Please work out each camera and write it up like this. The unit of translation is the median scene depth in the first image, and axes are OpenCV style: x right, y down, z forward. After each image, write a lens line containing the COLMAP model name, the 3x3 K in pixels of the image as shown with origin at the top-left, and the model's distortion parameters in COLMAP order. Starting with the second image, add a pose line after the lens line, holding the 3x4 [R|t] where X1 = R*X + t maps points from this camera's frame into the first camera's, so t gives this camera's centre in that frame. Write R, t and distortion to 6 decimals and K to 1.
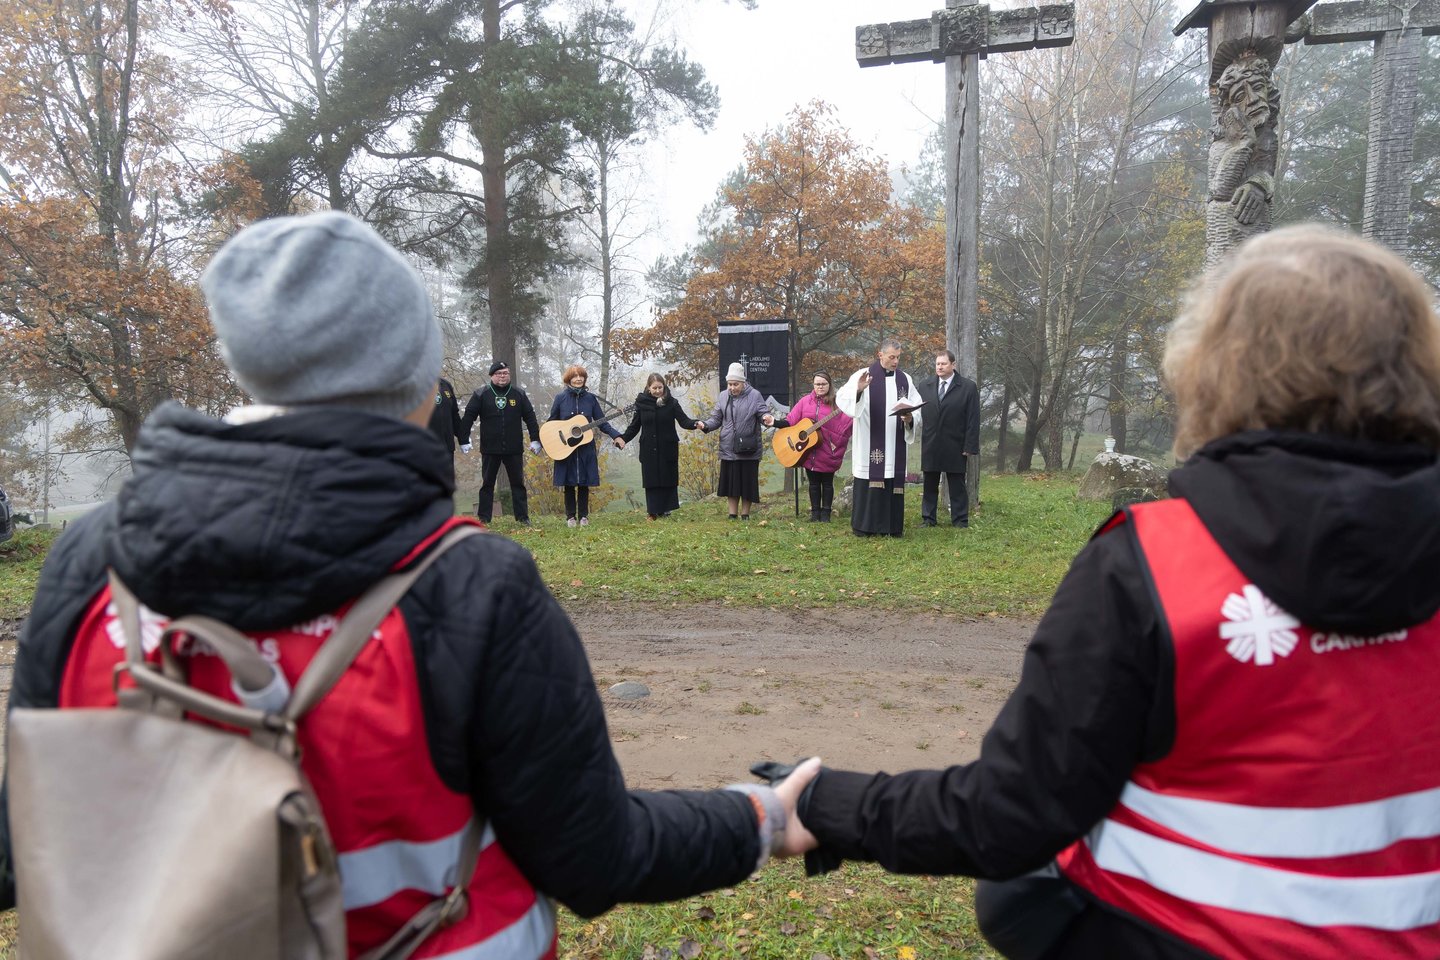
lens RADIAL K [[994.4, 0, 728.8], [0, 994.4, 480.6], [0, 0, 1]] dist [0.001576, 0.003072]
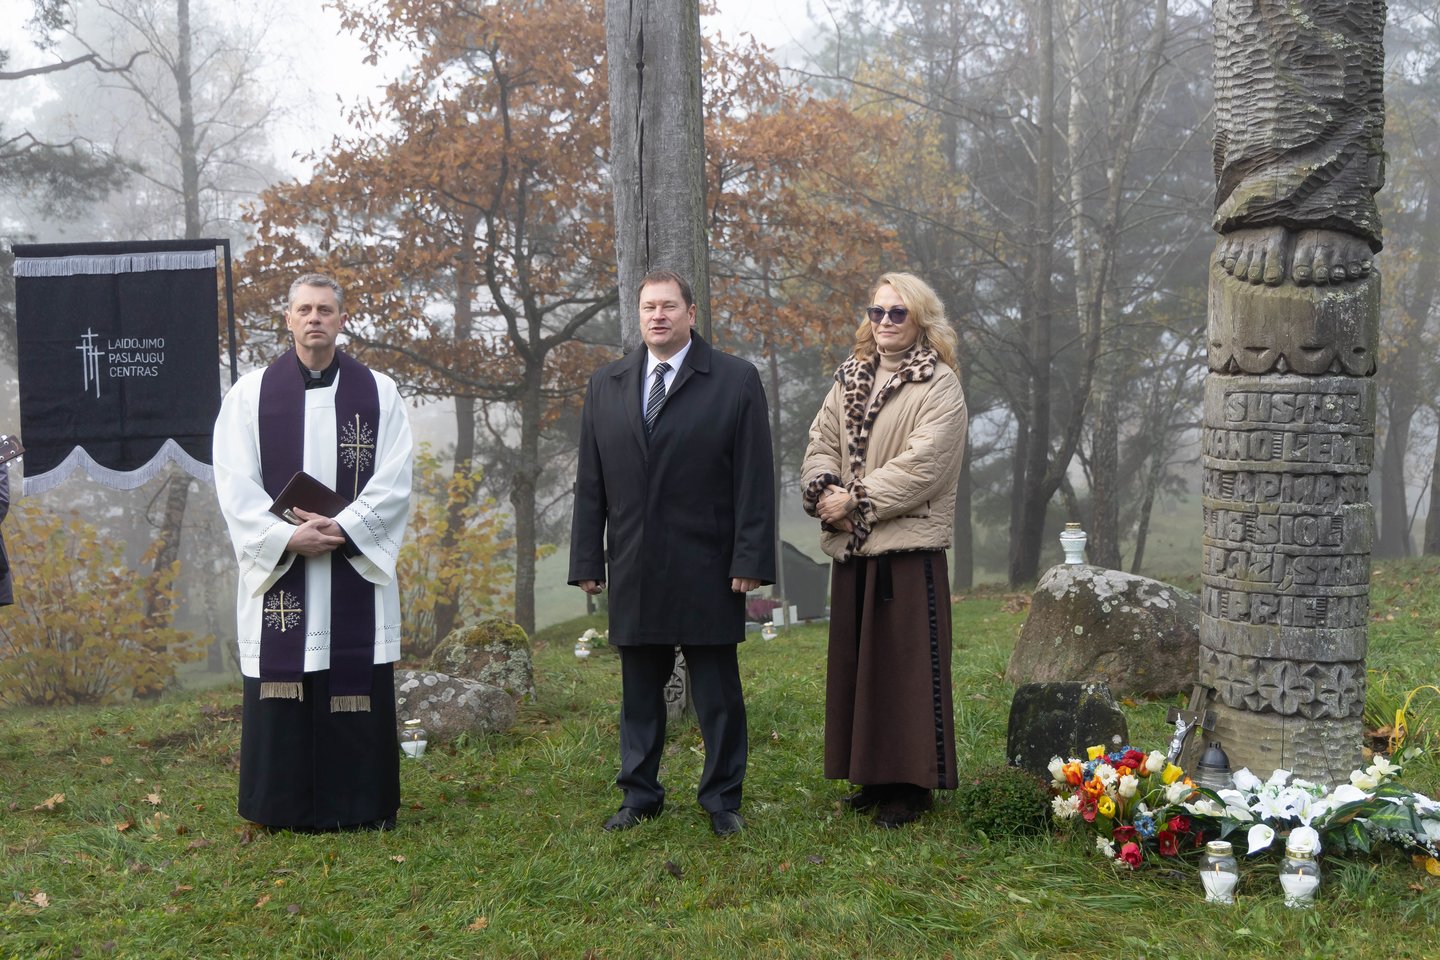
lens RADIAL K [[1768.4, 0, 726.4], [0, 1768.4, 436.7], [0, 0, 1]] dist [0.014089, 0.002573]
pose [[0.997433, -0.018634, 0.069141, 0.221921], [0.024527, 0.996047, -0.085377, -0.025264], [-0.067276, 0.086853, 0.993947, 0.338603]]
